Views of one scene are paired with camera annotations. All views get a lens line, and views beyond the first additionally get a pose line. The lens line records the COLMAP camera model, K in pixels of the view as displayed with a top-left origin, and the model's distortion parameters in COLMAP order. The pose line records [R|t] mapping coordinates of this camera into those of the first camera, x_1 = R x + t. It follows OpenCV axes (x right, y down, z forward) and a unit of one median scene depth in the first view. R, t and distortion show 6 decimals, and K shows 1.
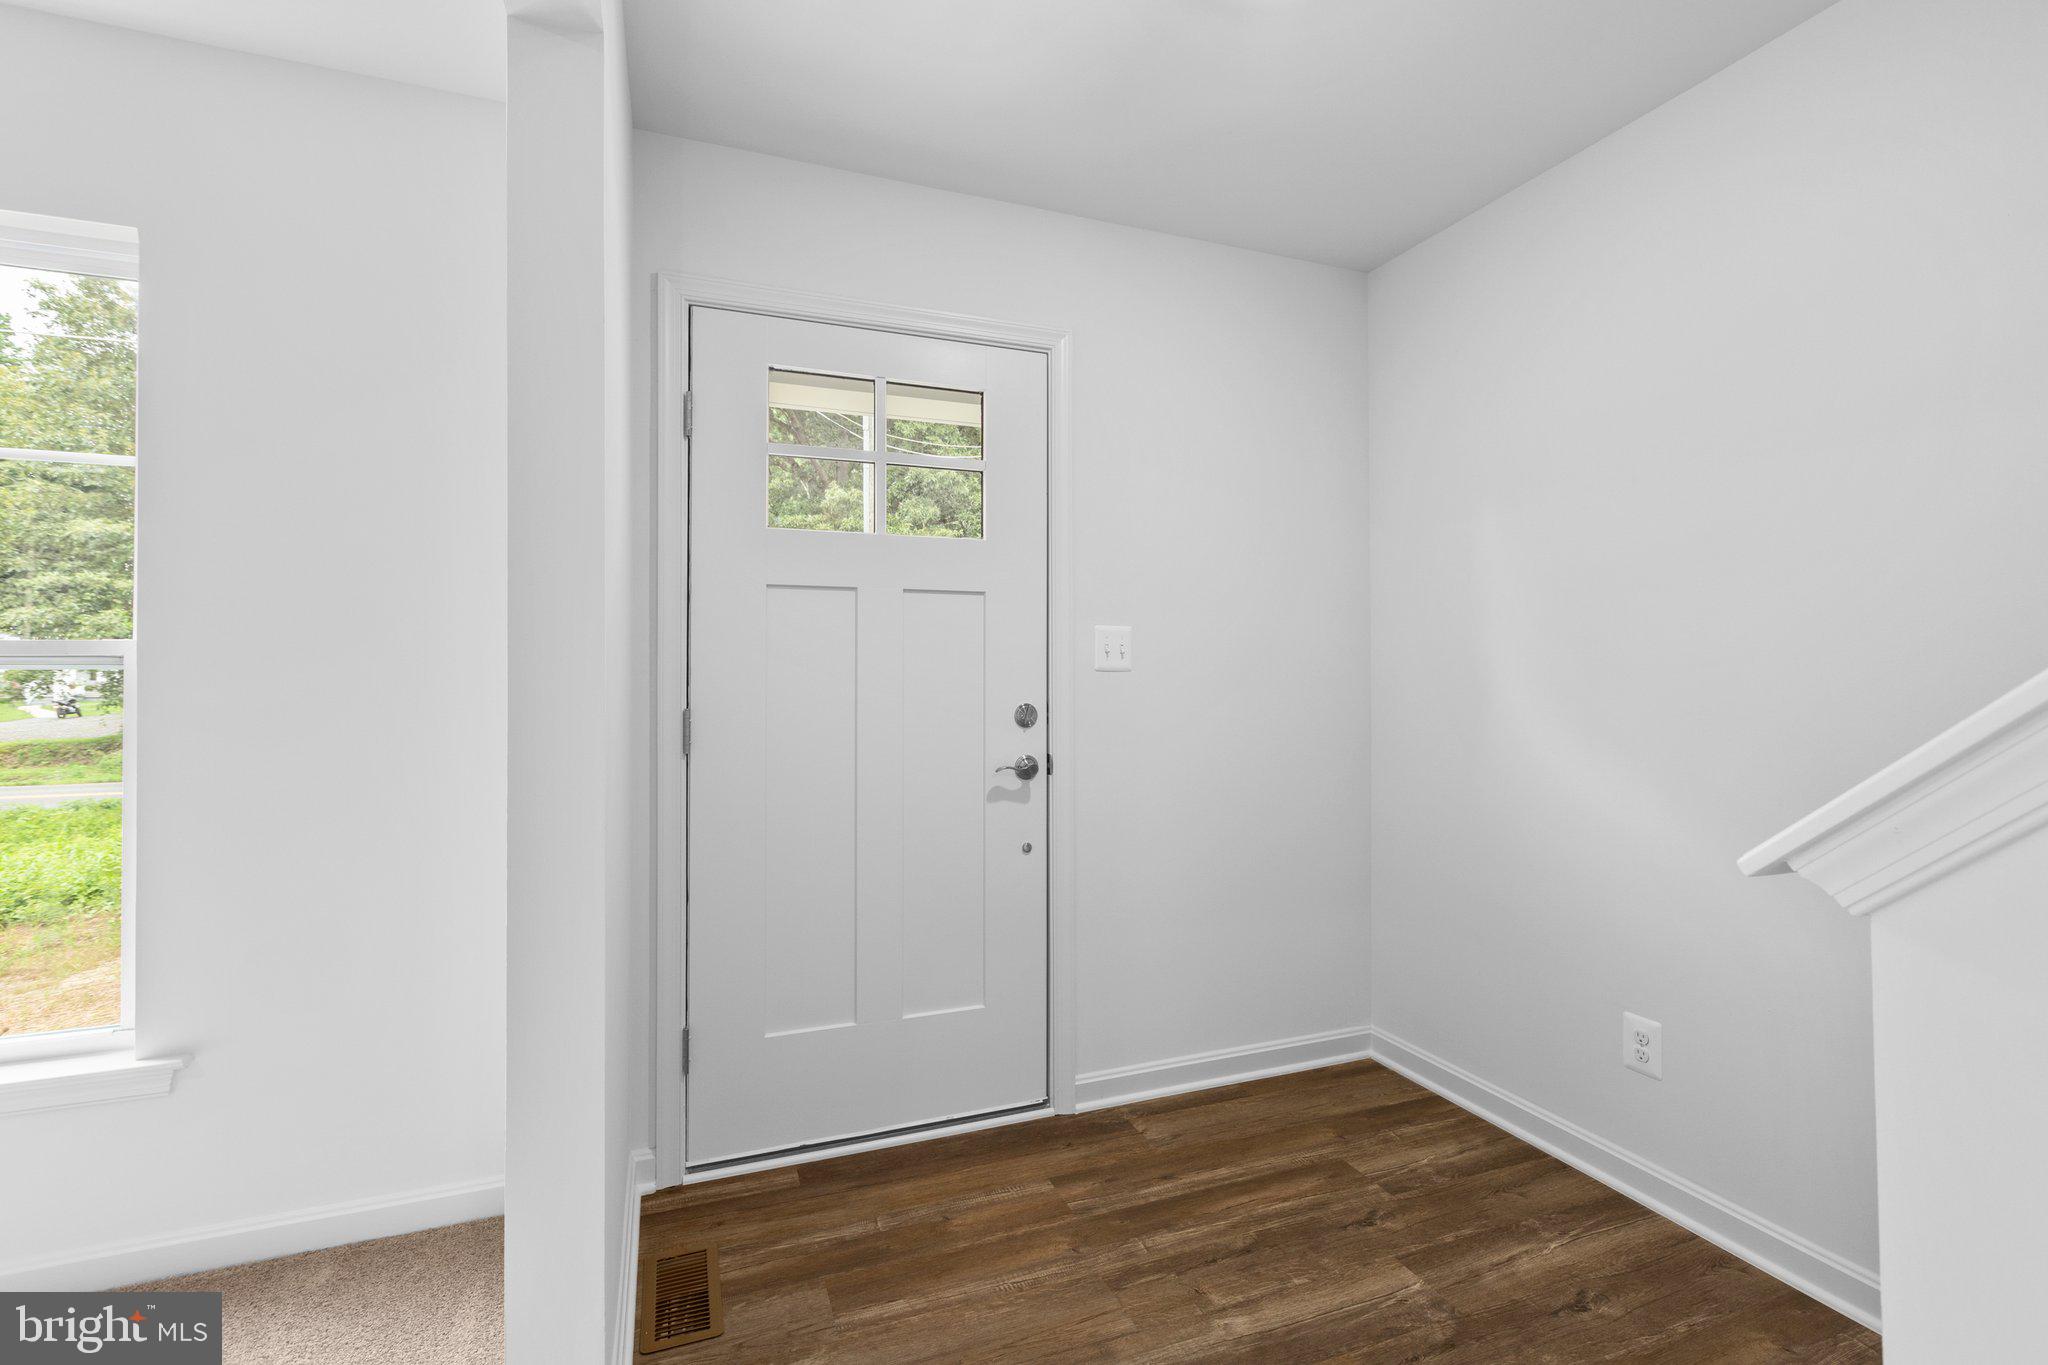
lens RADIAL K [[947.5, 0, 1028.9], [0, 947.5, 668.0], [0, 0, 1]] dist [0.001461, -0.001491]
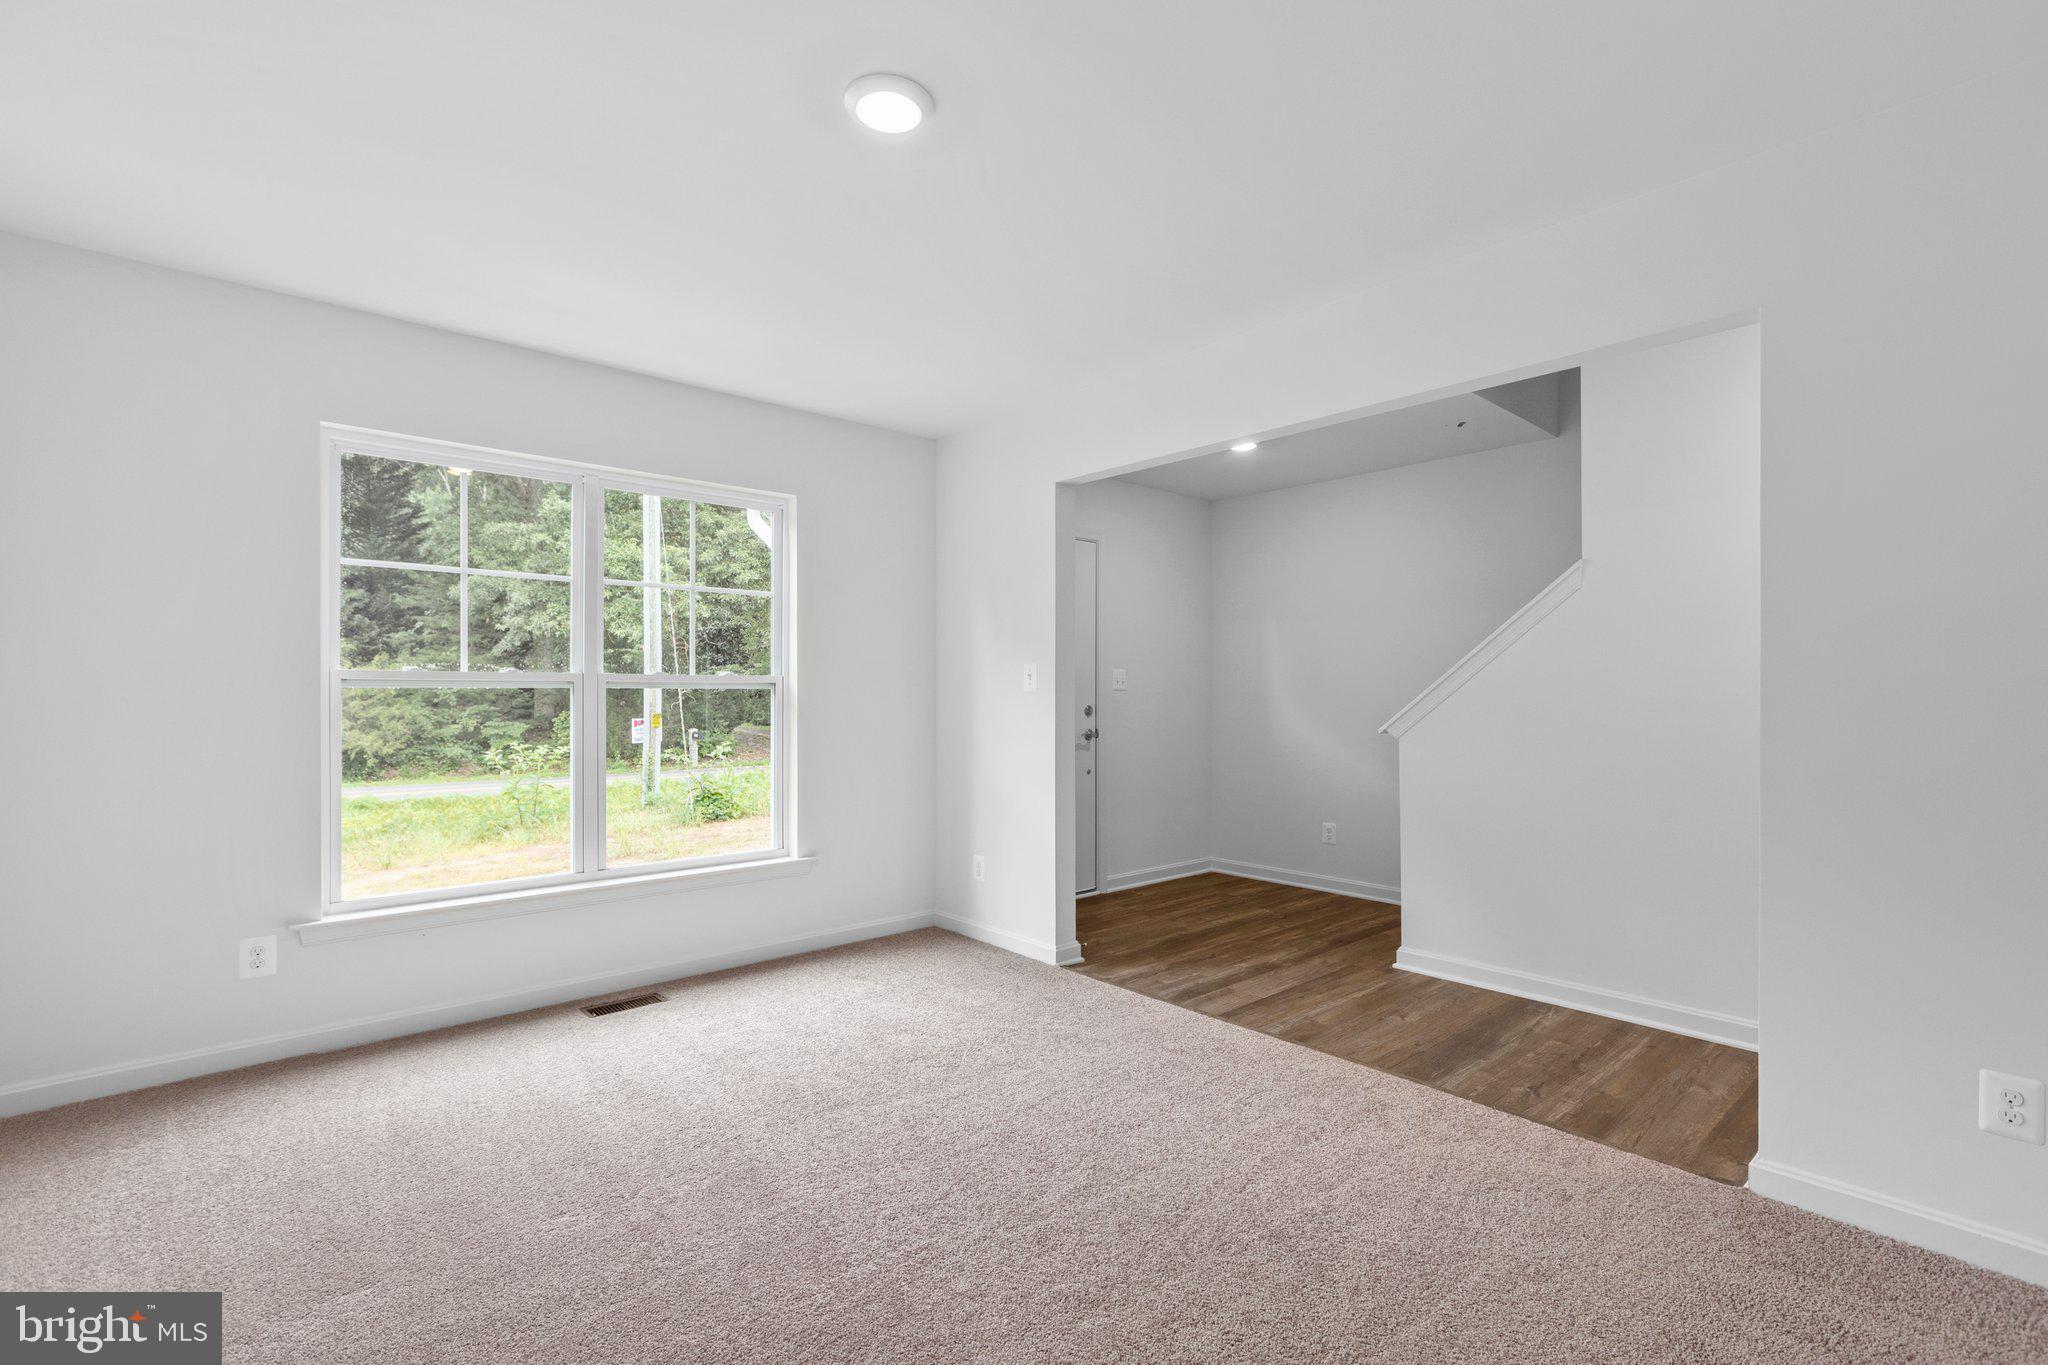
lens RADIAL K [[947.5, 0, 1046.4], [0, 947.5, 683.2], [0, 0, 1]] dist [0.001461, -0.001491]
pose [[0.932230, 0.007588, 0.361787, -0.876475], [-0.007286, 0.999971, -0.002199, -0.007047], [-0.361793, -0.000586, 0.932258, -0.984761]]
